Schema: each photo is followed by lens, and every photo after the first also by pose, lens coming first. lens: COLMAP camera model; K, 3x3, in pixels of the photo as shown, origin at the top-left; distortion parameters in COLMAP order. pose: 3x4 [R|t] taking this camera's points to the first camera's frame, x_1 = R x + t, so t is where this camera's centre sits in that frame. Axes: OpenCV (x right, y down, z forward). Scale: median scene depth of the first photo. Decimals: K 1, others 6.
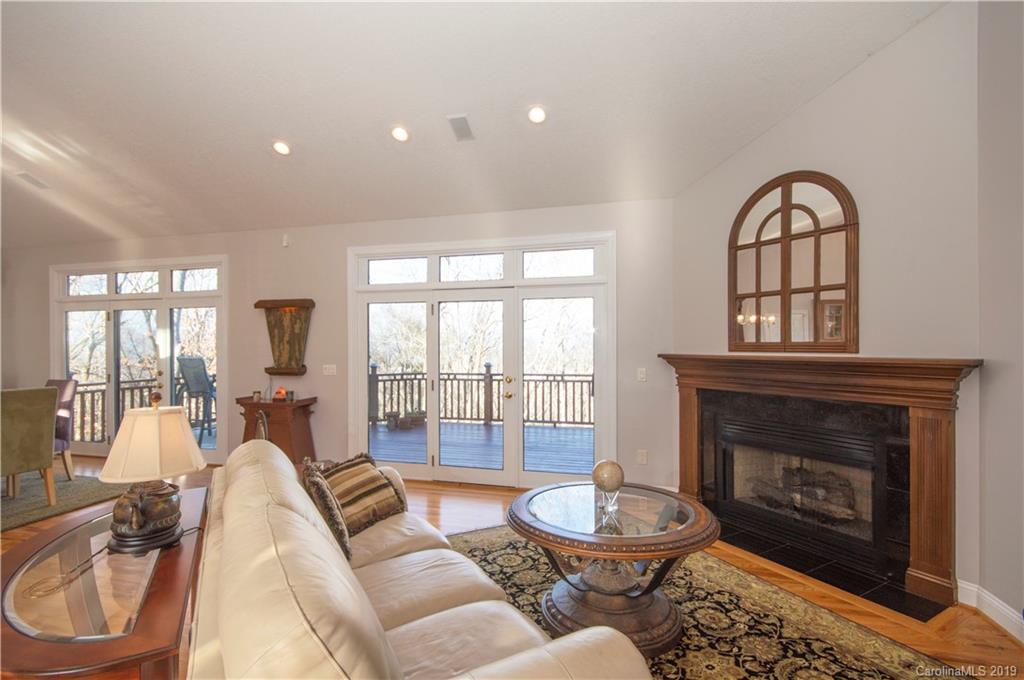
lens RADIAL K [[478.8, 0, 507.6], [0, 478.8, 350.1], [0, 0, 1]] dist [0.011238, 0.000021]
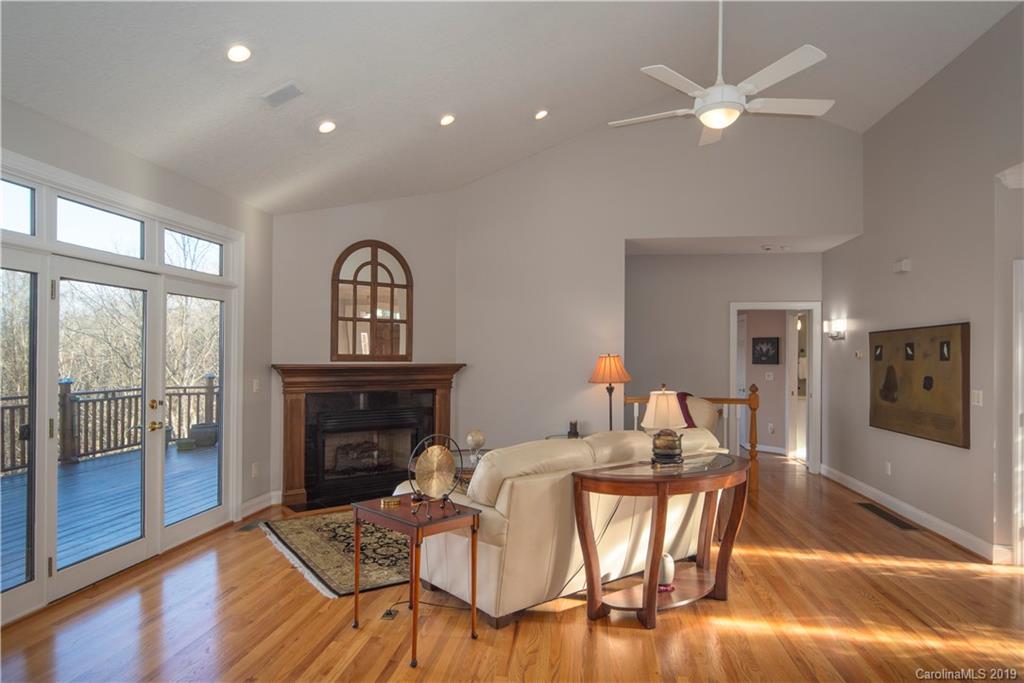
lens RADIAL K [[668.5, 0, 512.0], [0, 668.5, 341.5], [0, 0, 1]] dist [-0.000674, -0.000163]
pose [[-0.069780, 0.040578, 0.996737, -1.193307], [-0.000322, 0.999171, -0.040699, 0.021765], [-0.997562, -0.003161, -0.069709, 0.582161]]
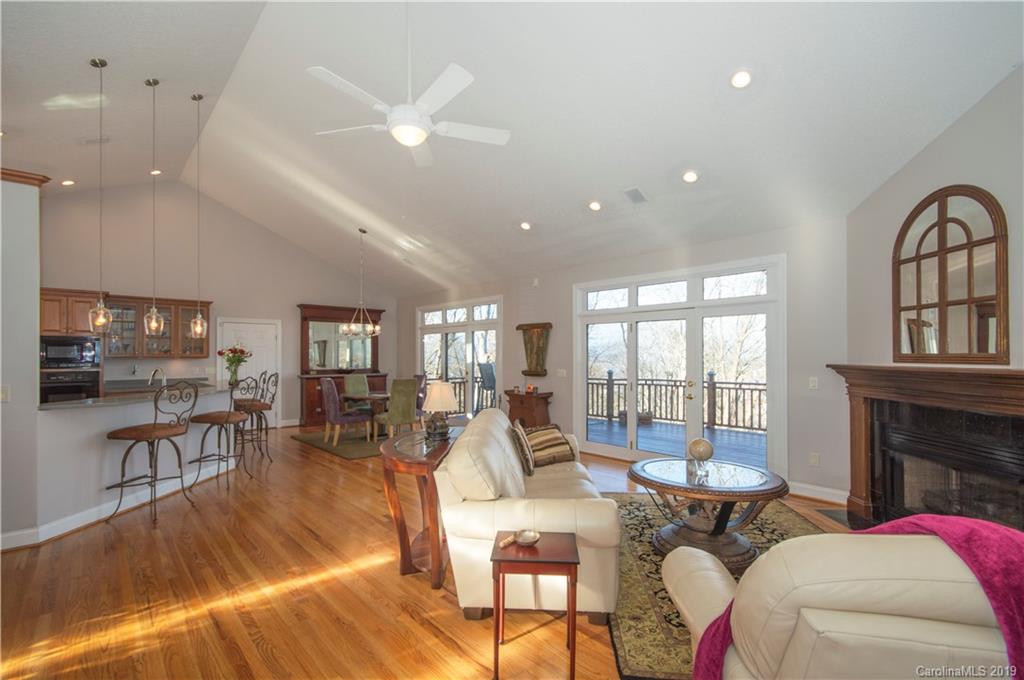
lens RADIAL K [[460.4, 0, 509.9], [0, 460.4, 360.1], [0, 0, 1]] dist [-0.000148, 0.000013]
pose [[0.844274, 0.007786, -0.535856, 0.266514], [-0.007237, 0.999969, 0.003127, 0.000615], [0.535863, 0.001238, 0.844304, -0.252701]]
